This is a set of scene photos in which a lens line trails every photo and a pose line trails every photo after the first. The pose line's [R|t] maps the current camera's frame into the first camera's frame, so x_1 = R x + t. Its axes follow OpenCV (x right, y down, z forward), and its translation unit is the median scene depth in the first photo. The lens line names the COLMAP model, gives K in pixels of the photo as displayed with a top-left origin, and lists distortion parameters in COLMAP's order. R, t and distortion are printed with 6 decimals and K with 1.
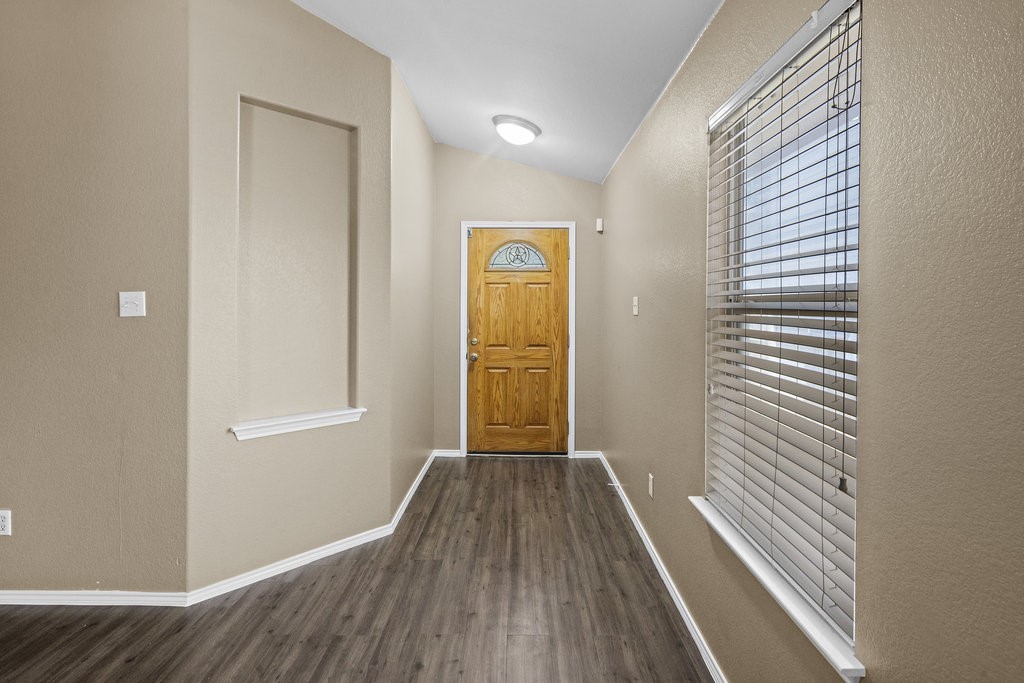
lens RADIAL K [[507.6, 0, 512.5], [0, 507.6, 302.3], [0, 0, 1]] dist [0.000717, -0.002147]
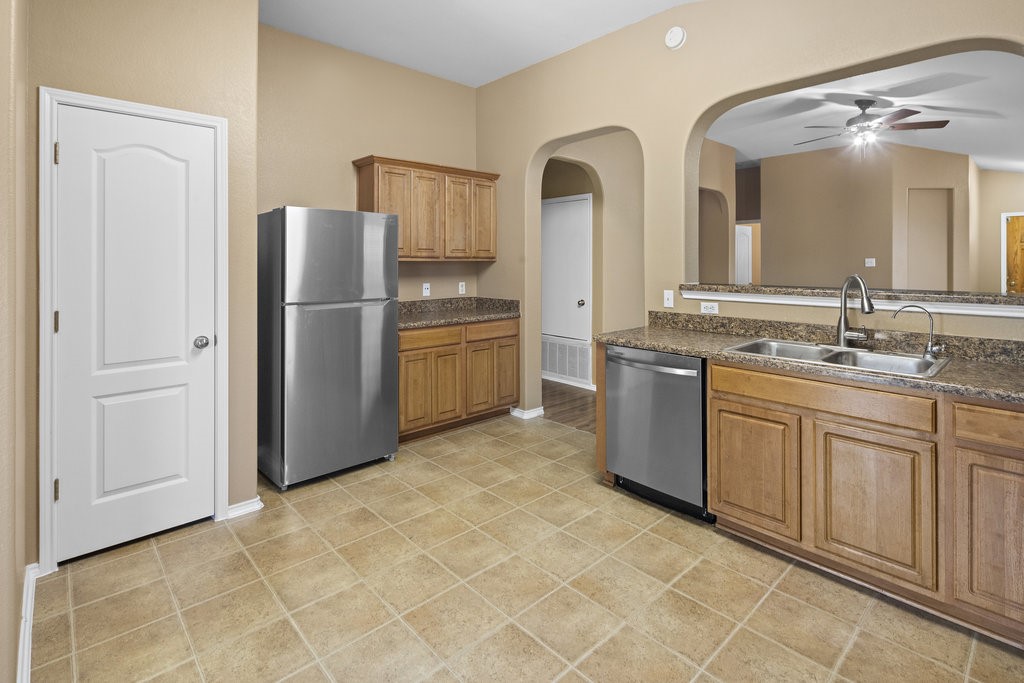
lens RADIAL K [[499.9, 0, 513.4], [0, 499.9, 261.1], [0, 0, 1]] dist [0.001513, -0.002383]
pose [[0.690198, -0.008091, -0.723576, -0.018163], [0.007131, 0.999965, -0.004380, -0.003057], [0.723586, -0.002137, 0.690231, -1.367460]]
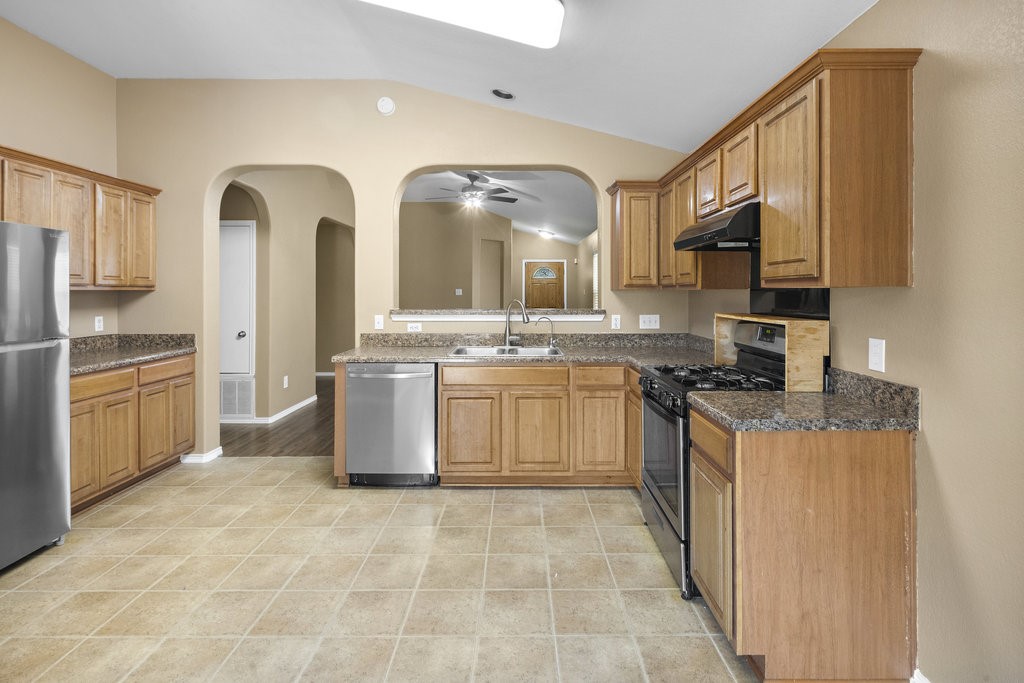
lens RADIAL K [[505.8, 0, 517.3], [0, 505.8, 295.2], [0, 0, 1]] dist [0.002820, -0.003091]
pose [[0.999860, -0.006378, 0.015475, -0.170059], [0.006222, 0.999930, 0.010059, -0.004304], [-0.015538, -0.009962, 0.999830, -1.599331]]
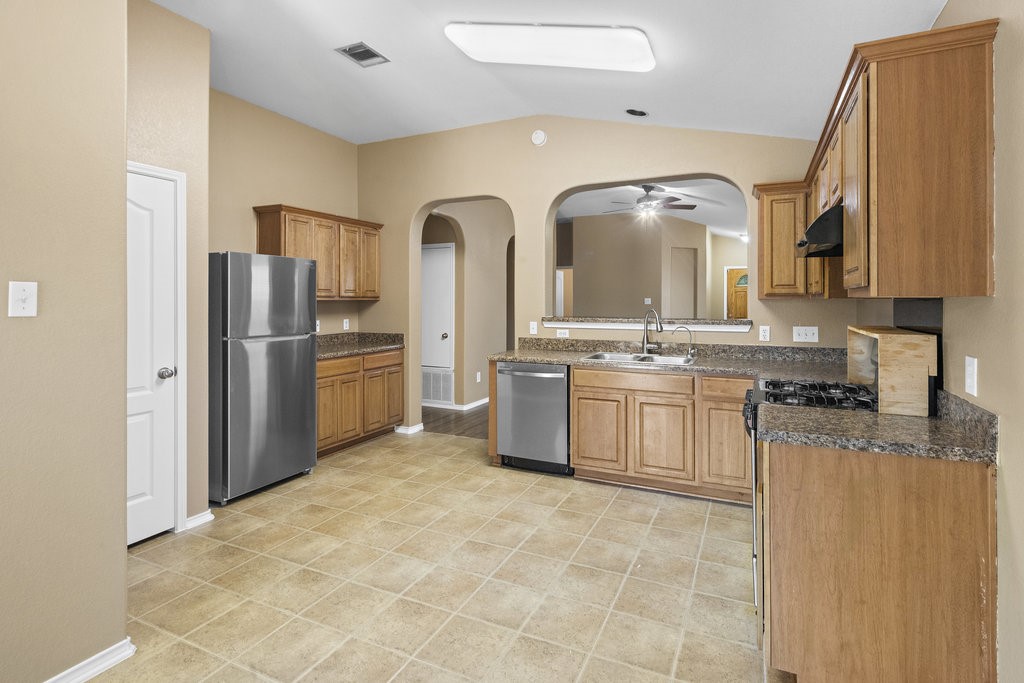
lens RADIAL K [[507.6, 0, 512.5], [0, 507.6, 302.3], [0, 0, 1]] dist [0.000717, -0.002147]
pose [[0.907874, -0.005280, -0.419210, -0.003048], [0.007420, 0.999966, 0.003474, -0.004731], [0.419178, -0.006265, 0.907882, -1.650701]]
